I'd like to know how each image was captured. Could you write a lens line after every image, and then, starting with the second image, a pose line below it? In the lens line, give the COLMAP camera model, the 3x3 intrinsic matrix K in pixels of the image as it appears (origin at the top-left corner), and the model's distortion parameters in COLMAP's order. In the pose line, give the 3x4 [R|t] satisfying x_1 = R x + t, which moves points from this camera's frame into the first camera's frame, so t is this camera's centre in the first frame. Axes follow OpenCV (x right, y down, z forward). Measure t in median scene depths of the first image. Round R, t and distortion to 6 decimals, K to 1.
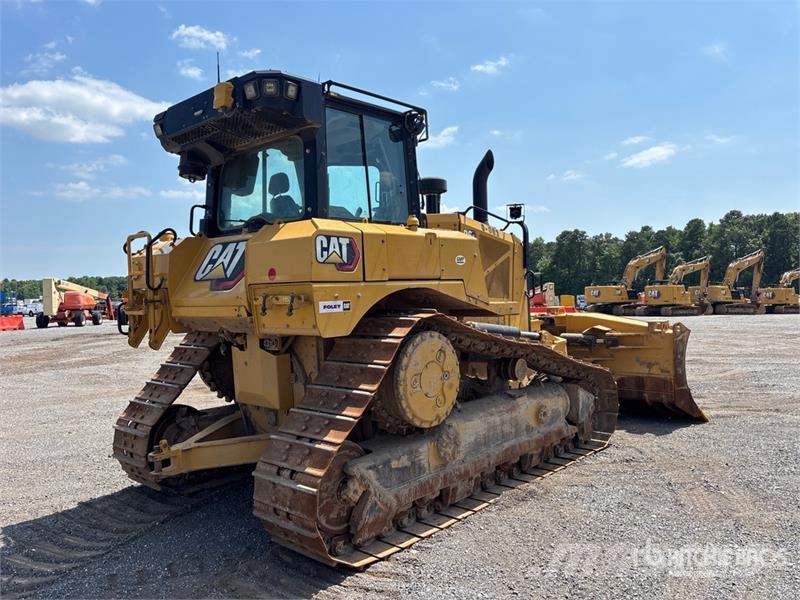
lens RADIAL K [[608.9, 0, 400.0], [0, 608.9, 292.4], [0, 0, 1]] dist [0.051685, -0.086624]
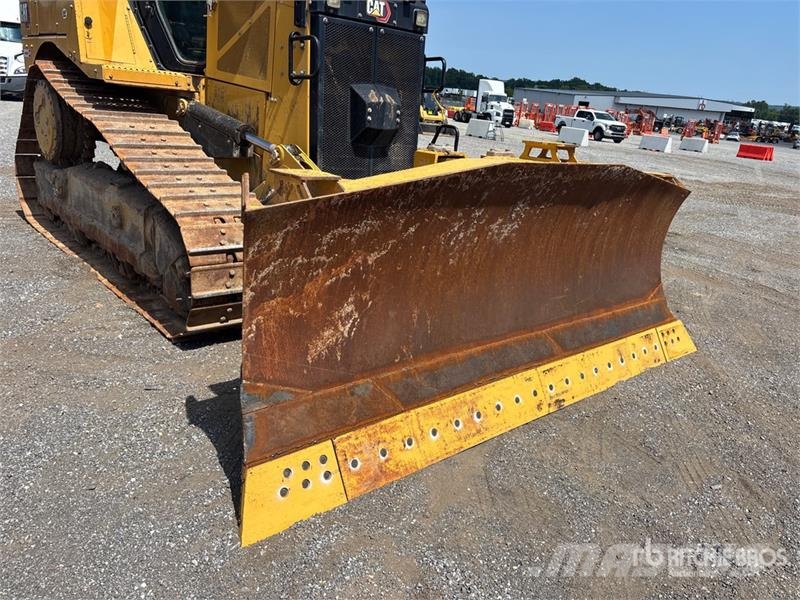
lens RADIAL K [[607.6, 0, 390.6], [0, 607.6, 299.2], [0, 0, 1]] dist [0.064479, -0.087371]
pose [[-0.108795, 0.325079, -0.939408, 1.012836], [-0.097375, 0.936987, 0.335518, -0.003424], [0.989283, 0.127978, -0.070285, 1.472538]]
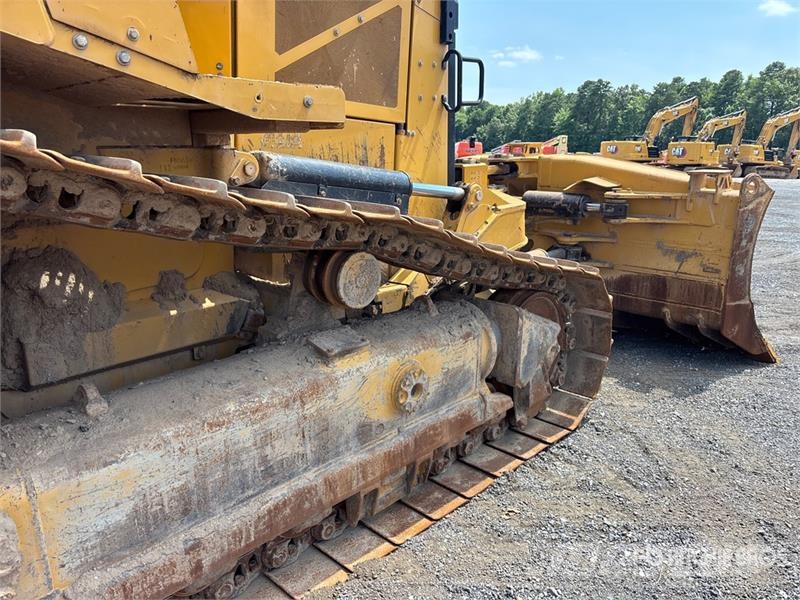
lens RADIAL K [[609.3, 0, 400.0], [0, 609.3, 300.0], [0, 0, 1]] dist [0.068620, -0.095085]
pose [[0.999392, 0.033684, -0.009036, 0.234016], [-0.030466, 0.969330, 0.243867, 0.046040], [0.016974, -0.243443, 0.969767, 0.647106]]
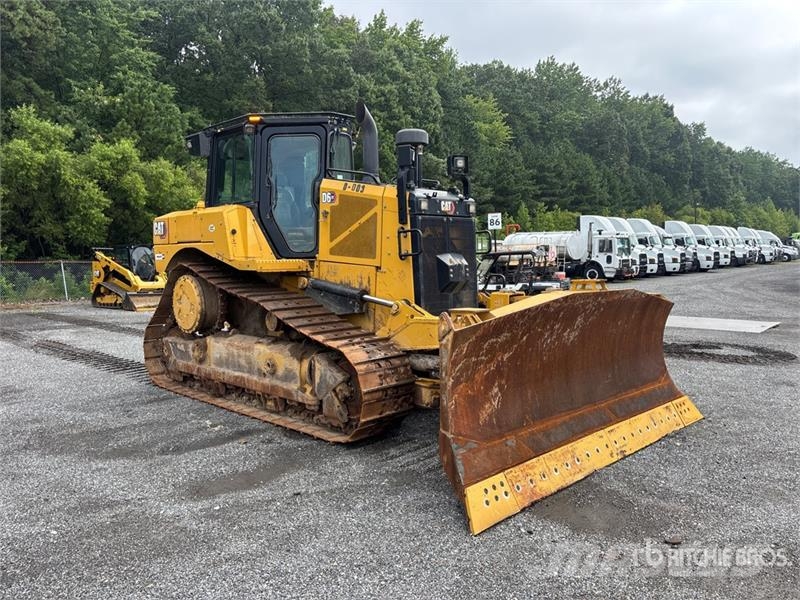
lens RADIAL K [[608.9, 0, 400.0], [0, 608.9, 292.4], [0, 0, 1]] dist [0.051685, -0.086624]
pose [[-0.032997, 0.086330, -0.995720, 1.333416], [0.002162, 0.996266, 0.086306, -0.022729], [0.999453, 0.000695, -0.033061, 1.310507]]
